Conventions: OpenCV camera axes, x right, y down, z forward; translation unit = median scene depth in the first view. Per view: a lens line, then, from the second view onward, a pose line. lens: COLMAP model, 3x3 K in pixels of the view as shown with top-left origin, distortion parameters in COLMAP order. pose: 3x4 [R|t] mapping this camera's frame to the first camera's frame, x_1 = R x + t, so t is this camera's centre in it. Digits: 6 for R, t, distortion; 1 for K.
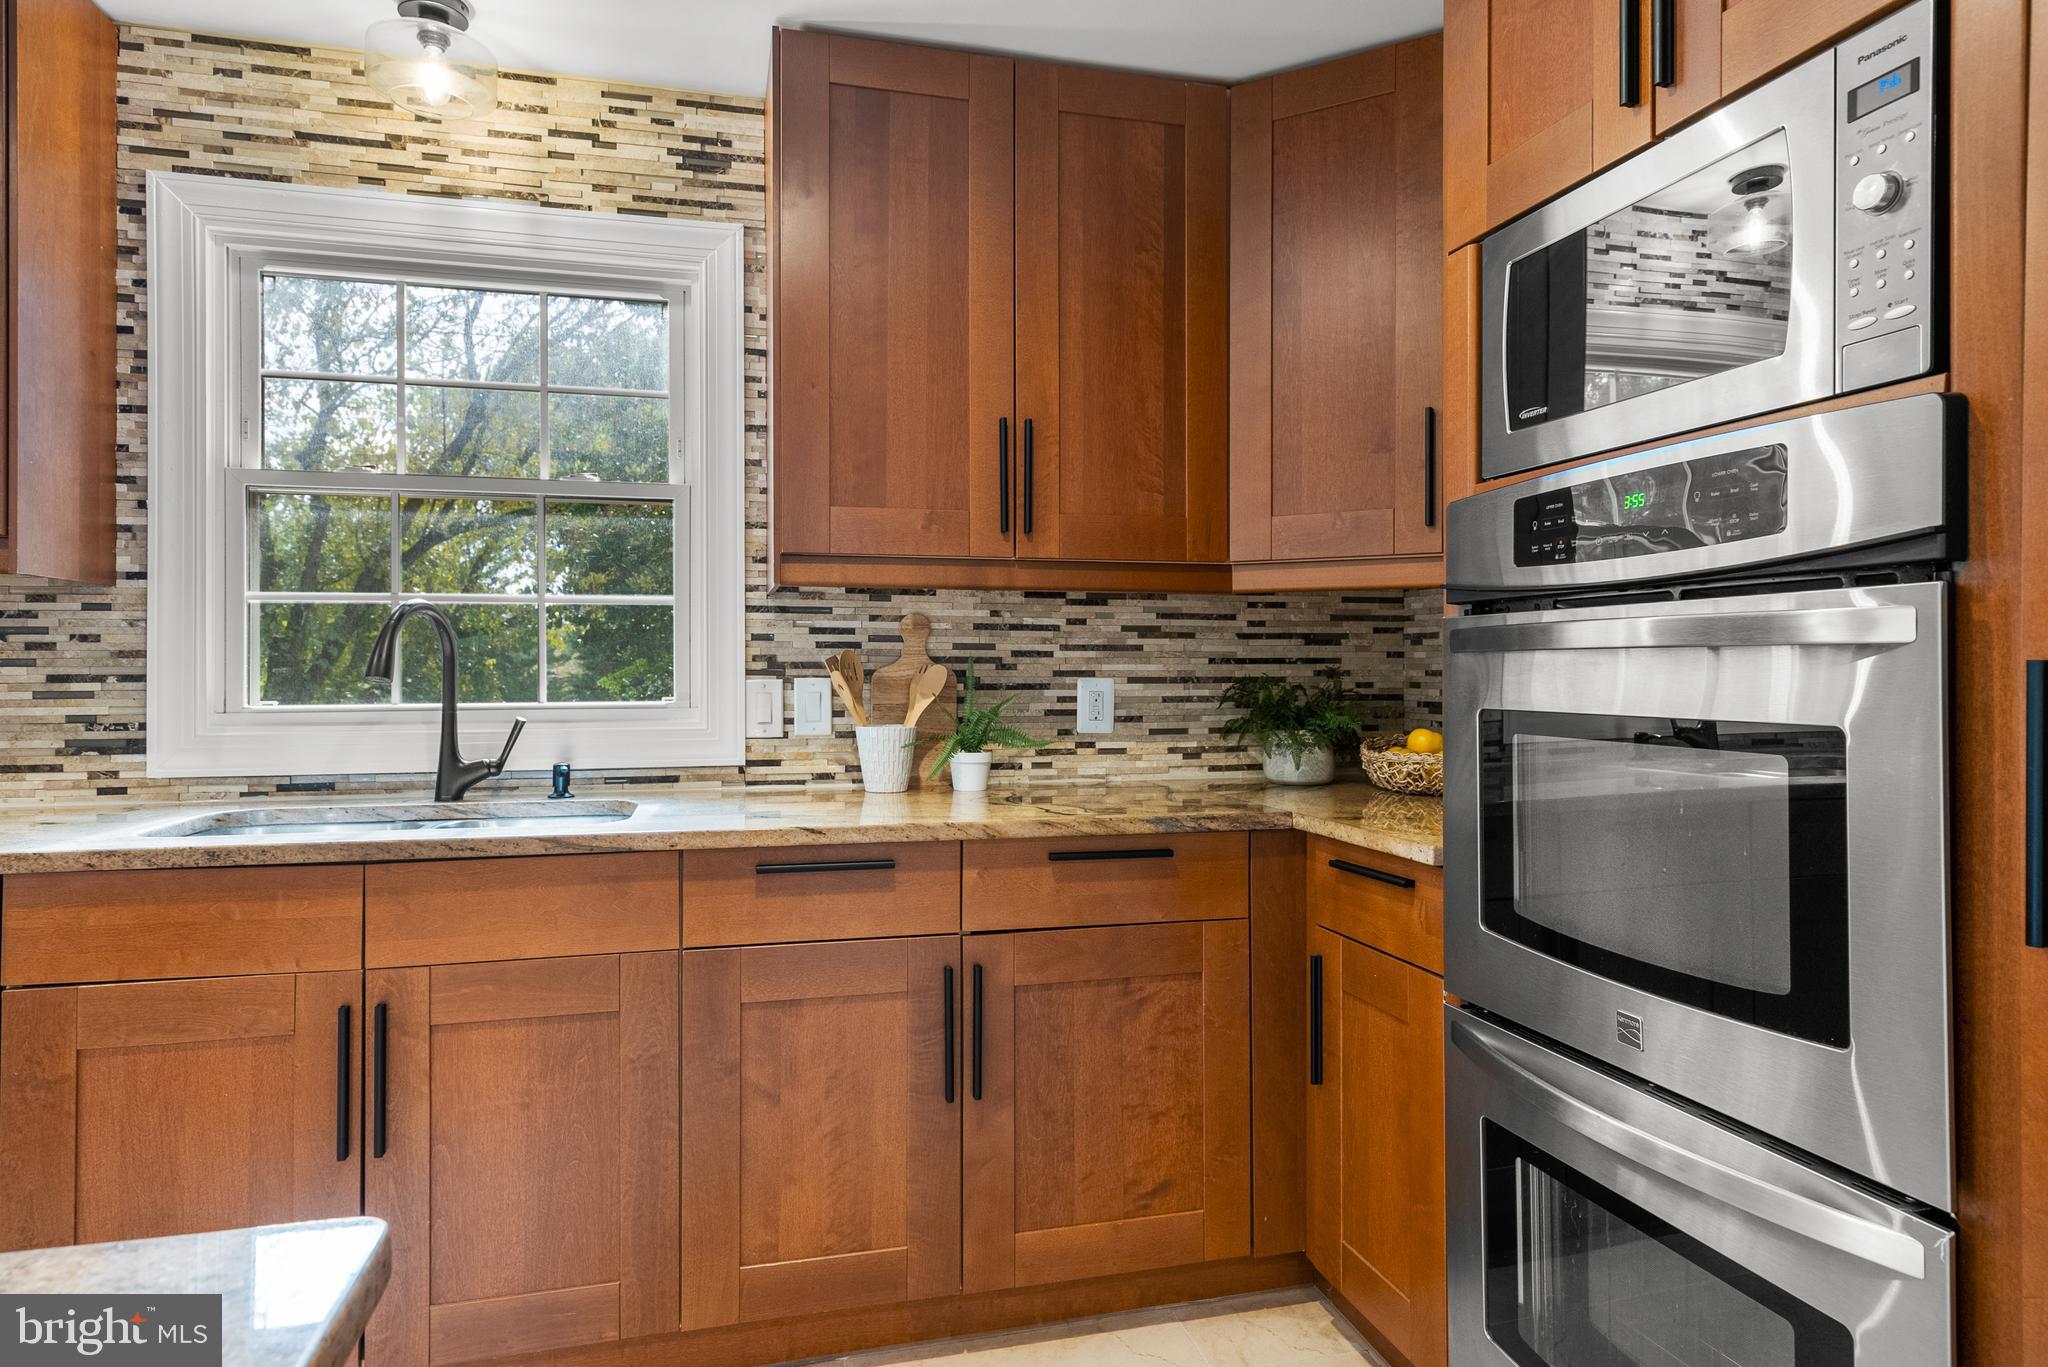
lens RADIAL K [[1158.0, 0, 1018.5], [0, 1158.0, 663.6], [0, 0, 1]] dist [0.001864, 0.001149]
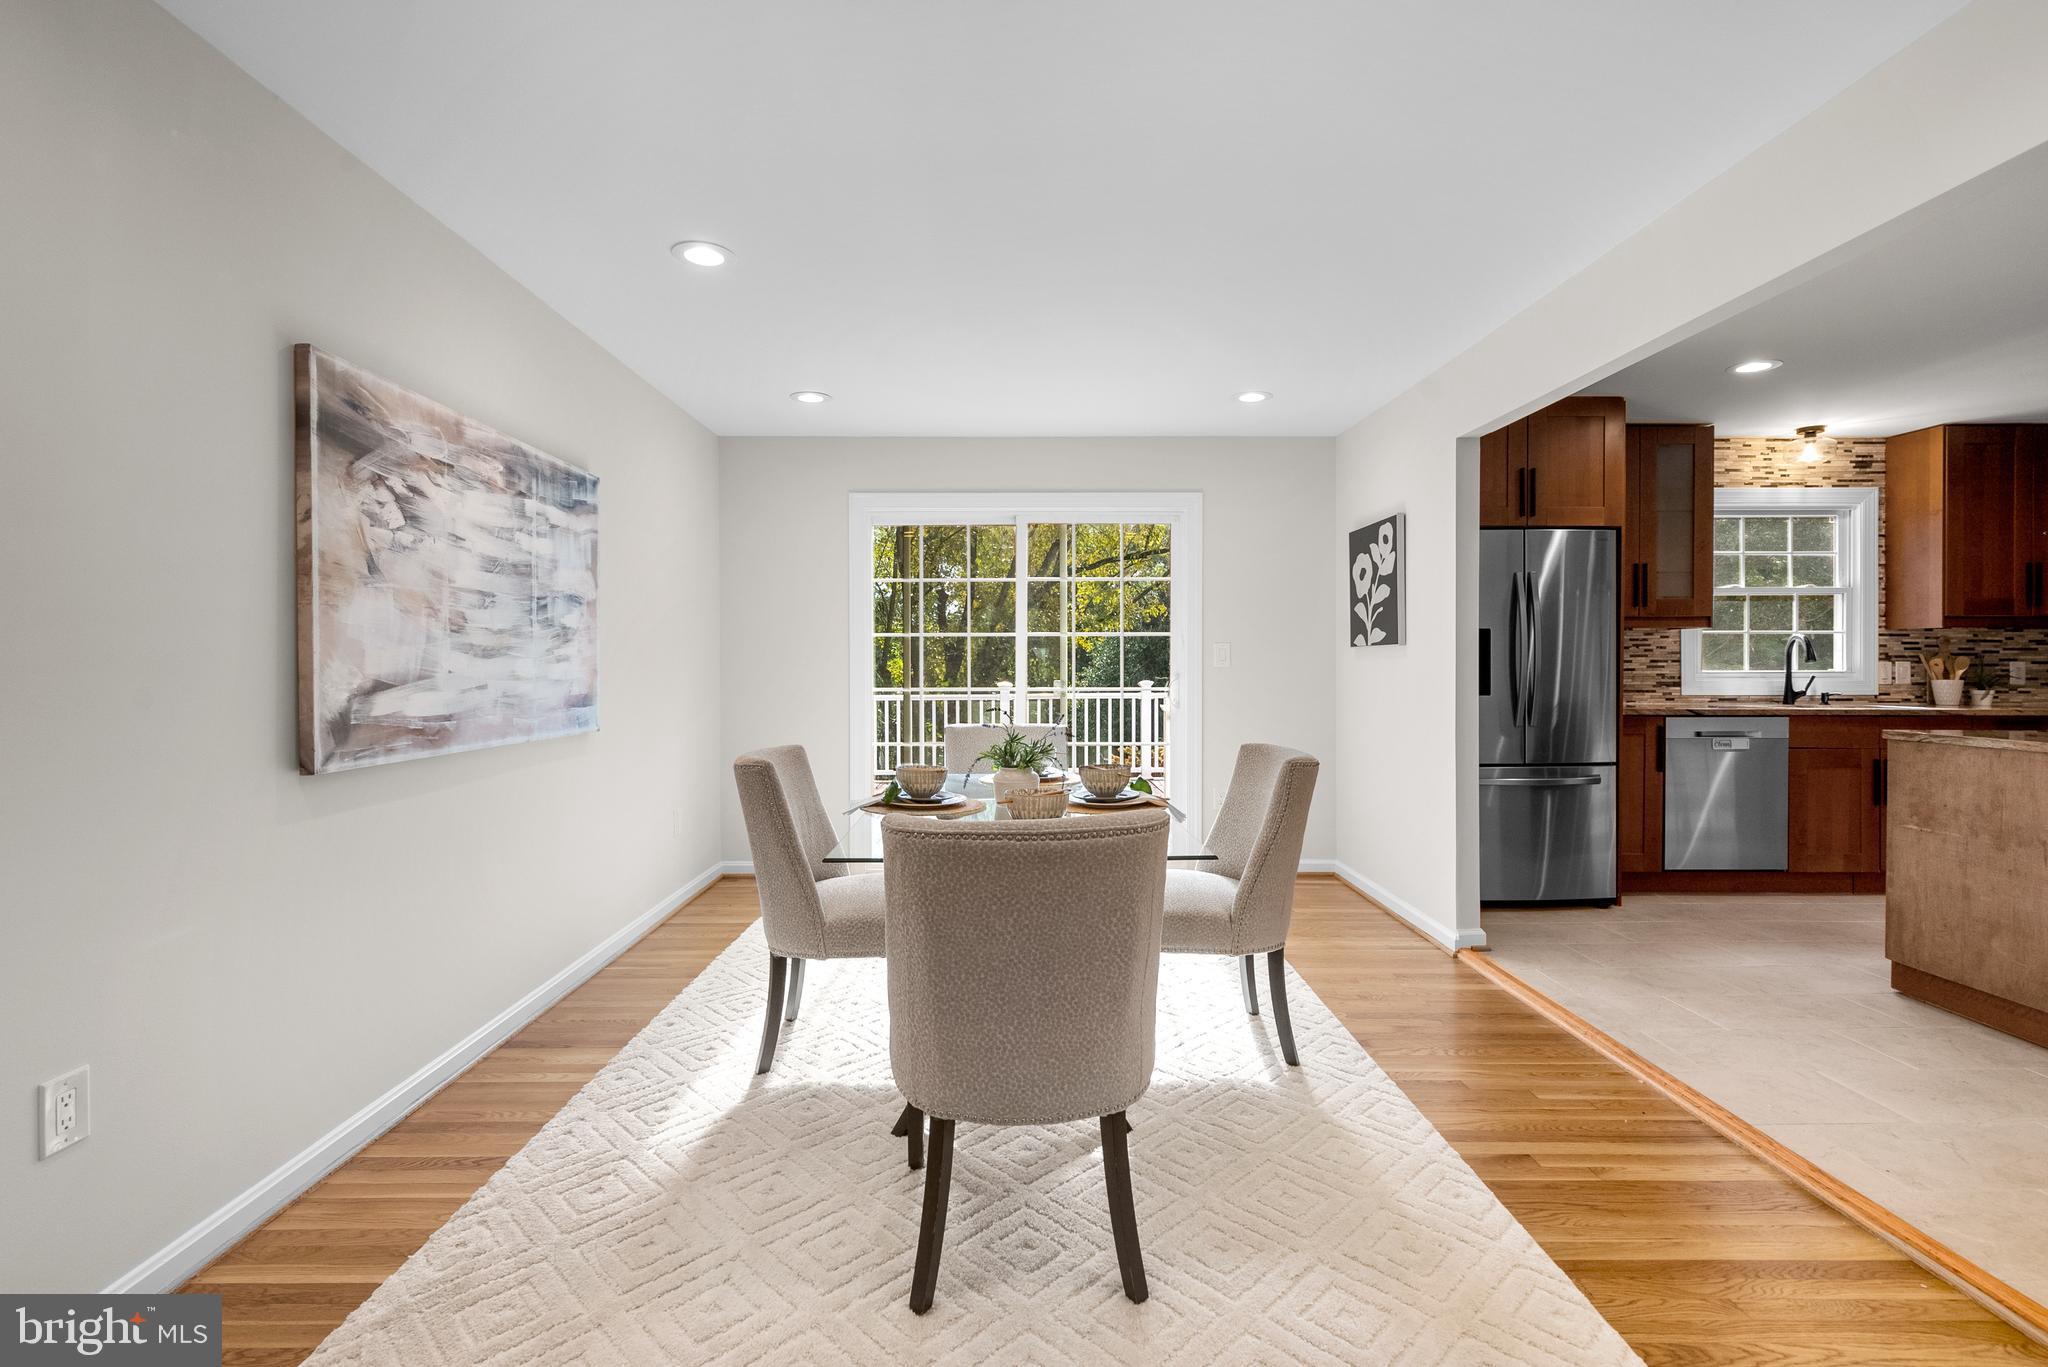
lens RADIAL K [[925.2, 0, 1014.7], [0, 925.2, 669.0], [0, 0, 1]] dist [-0.000687, -0.001195]
pose [[0.968696, 0.000905, -0.248250, -1.672914], [0.001376, 0.999958, 0.009013, 0.008433], [0.248248, -0.009073, 0.968654, -1.561734]]
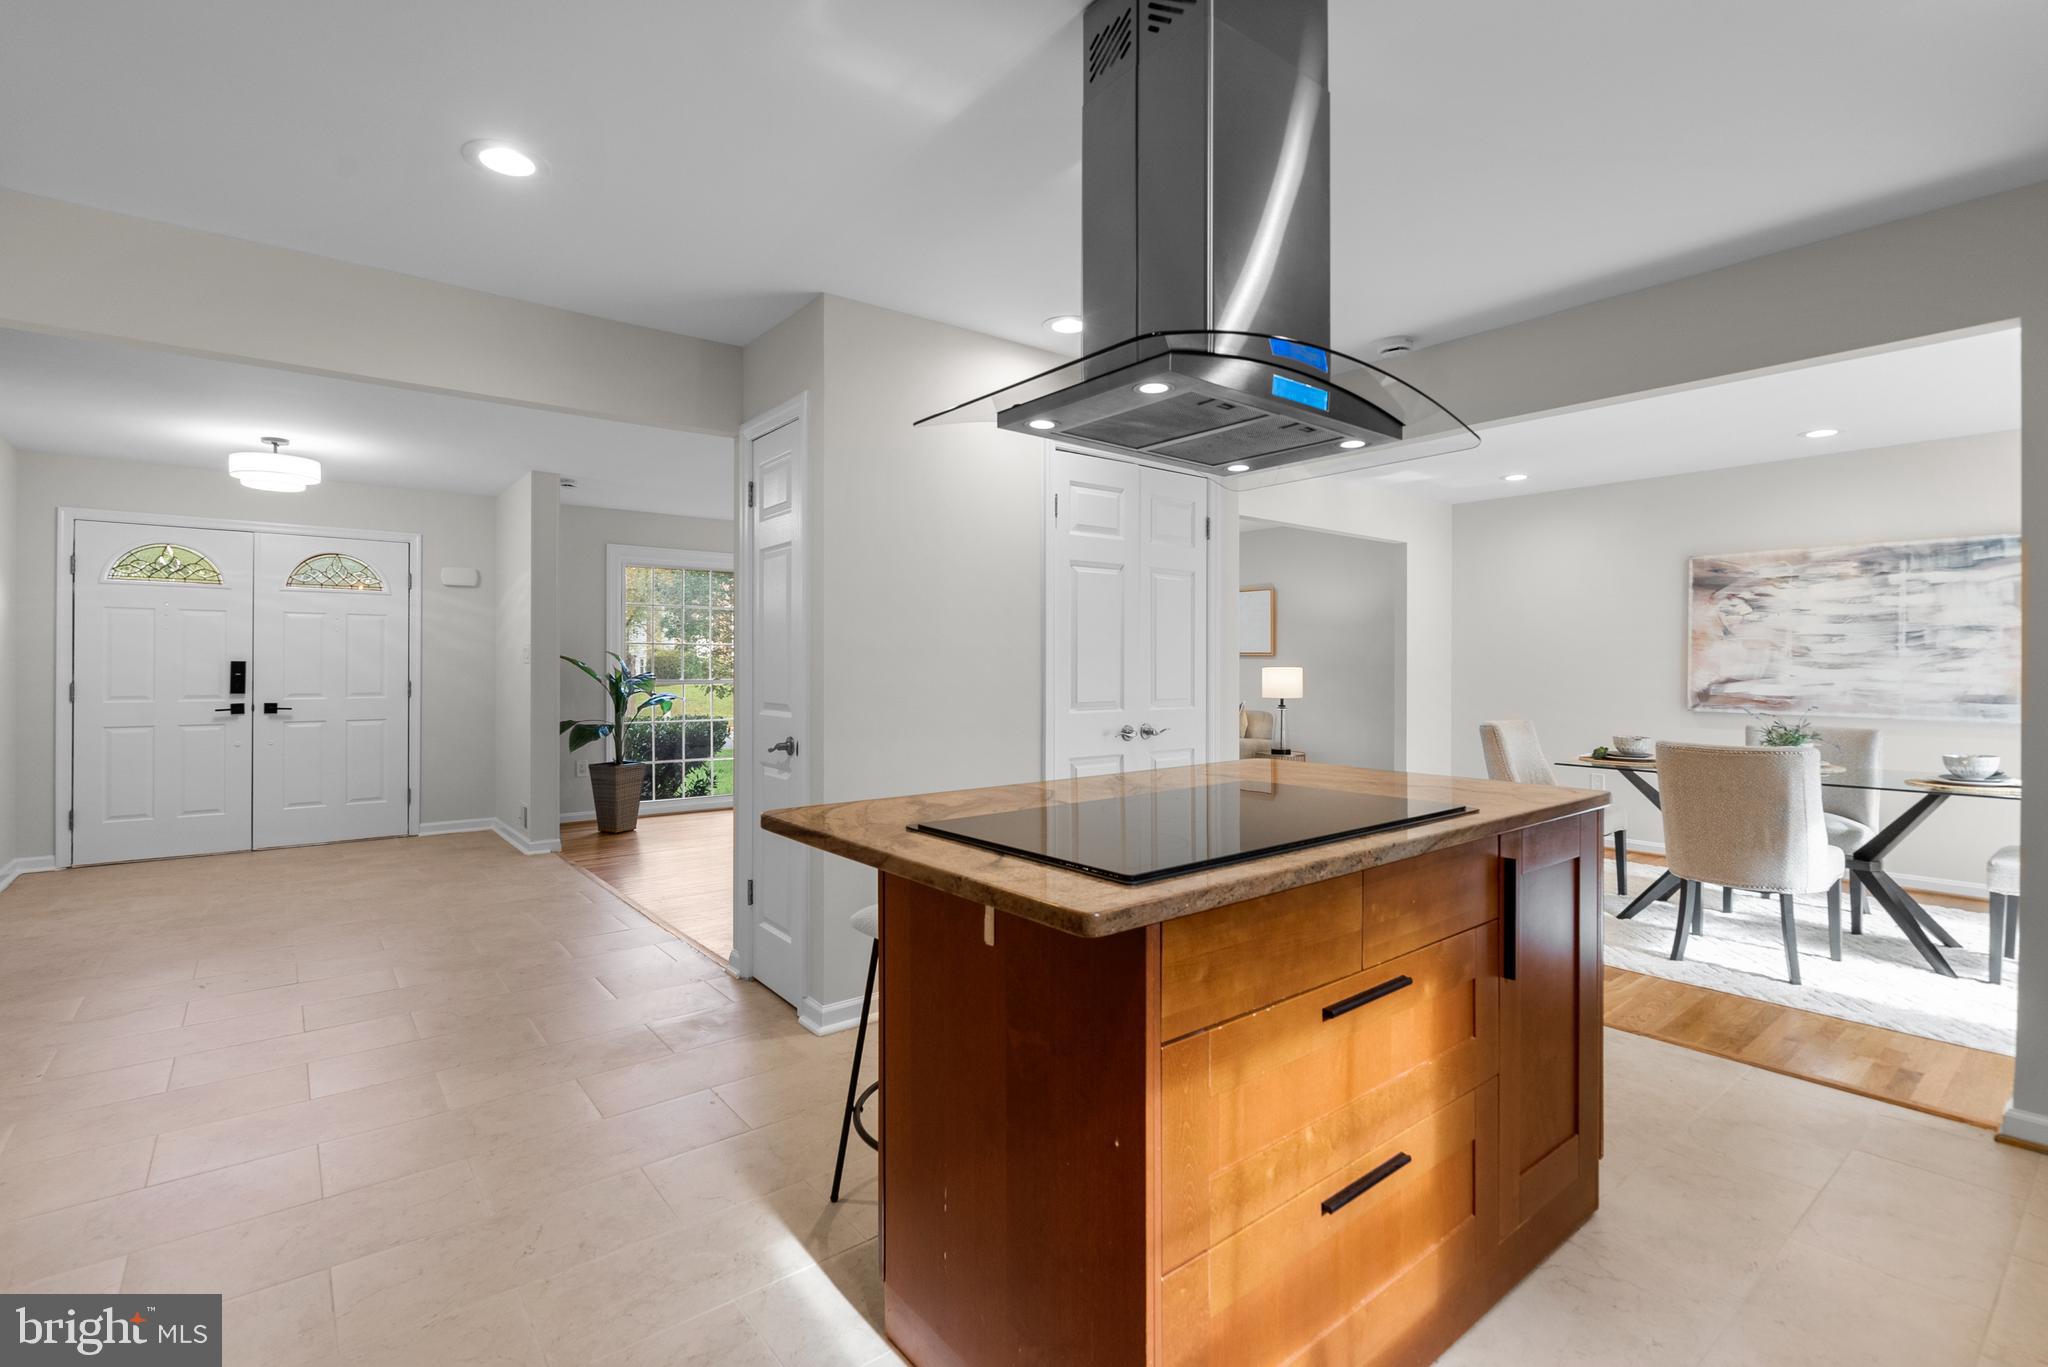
lens RADIAL K [[932.6, 0, 1014.3], [0, 932.6, 664.3], [0, 0, 1]] dist [-0.002378, 0.000277]
pose [[-0.910530, -0.000999, -0.413442, 0.095175], [-0.000782, 0.999999, -0.000694, -0.004127], [0.413442, -0.000309, -0.910530, 0.617495]]
